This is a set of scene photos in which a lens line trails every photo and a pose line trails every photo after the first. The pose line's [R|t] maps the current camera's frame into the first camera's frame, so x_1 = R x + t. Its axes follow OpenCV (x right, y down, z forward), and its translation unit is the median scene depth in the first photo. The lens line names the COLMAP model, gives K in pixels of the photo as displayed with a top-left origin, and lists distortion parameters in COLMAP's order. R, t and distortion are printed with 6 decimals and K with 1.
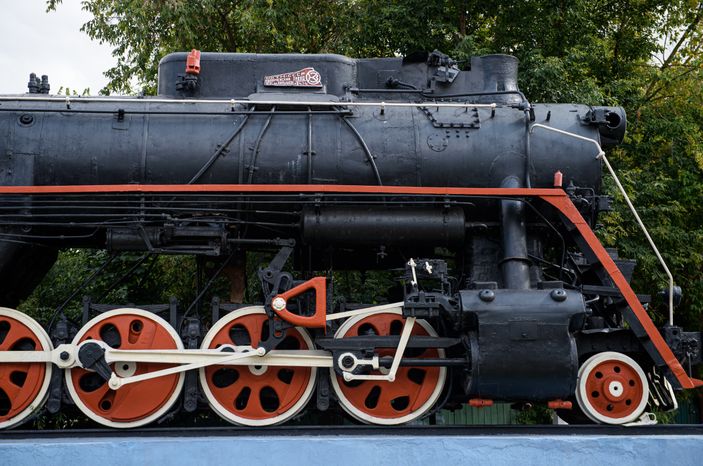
lens RADIAL K [[1229.0, 0, 351.5], [0, 1229.0, 233.0], [0, 0, 1]] dist [0.148074, -0.042044]
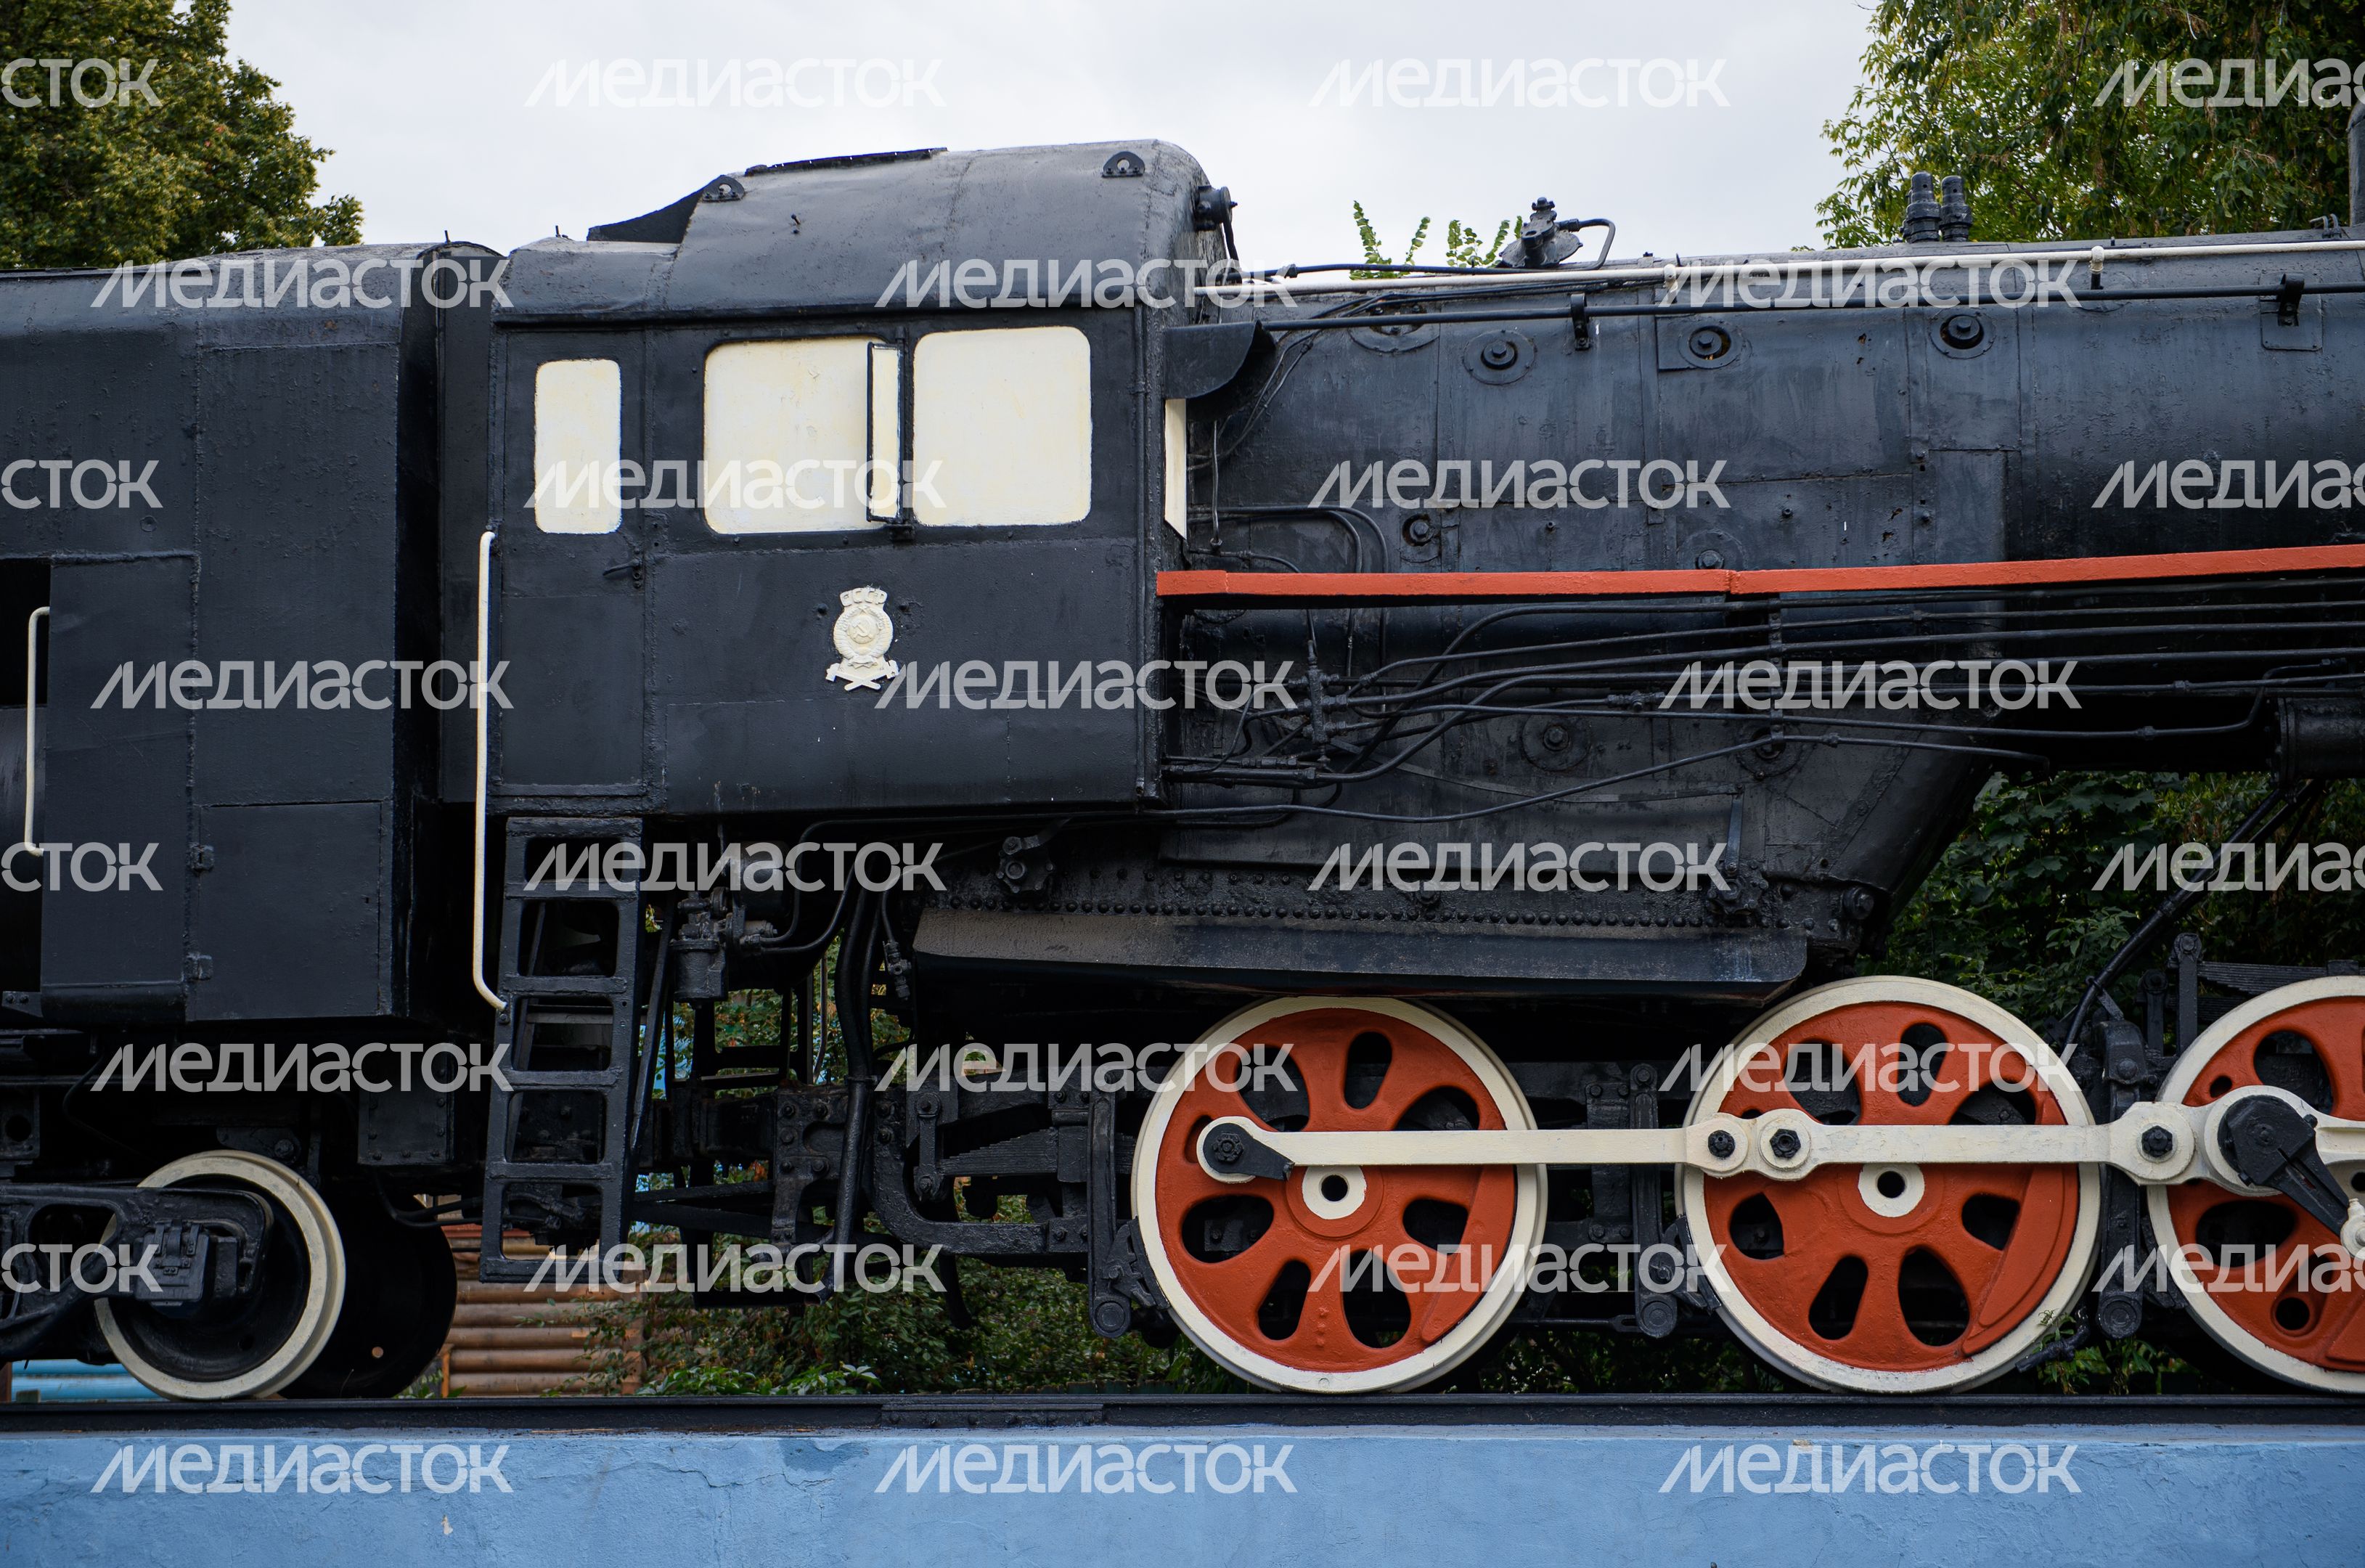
lens RADIAL K [[4384.6, 0, 1182.5], [0, 4384.6, 784.0], [0, 0, 1]] dist [0.064030, 0.045060]
pose [[0.981426, -0.022677, -0.190495, -0.251116], [0.025846, 0.999566, 0.014166, -0.004921], [0.190091, -0.018826, 0.981586, -0.049422]]
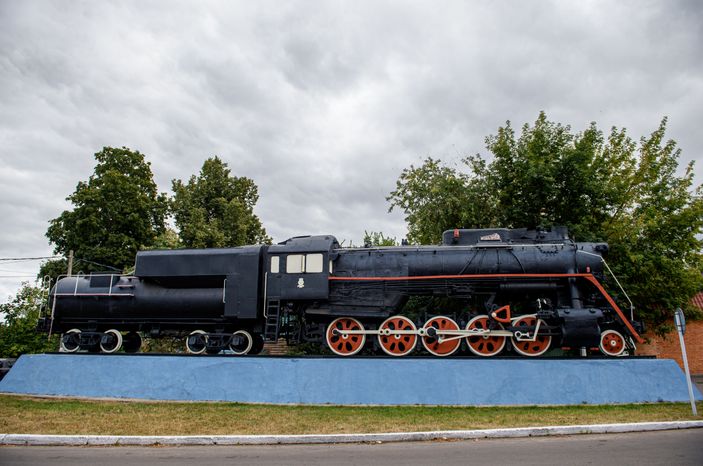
lens RADIAL K [[480.8, 0, 351.5], [0, 480.8, 233.0], [0, 0, 1]] dist [-0.051263, -0.000003]
pose [[0.978356, -0.036573, -0.203672, -0.148017], [0.017639, 0.995415, -0.094013, -0.035423], [0.206177, 0.088385, 0.974515, -0.206151]]
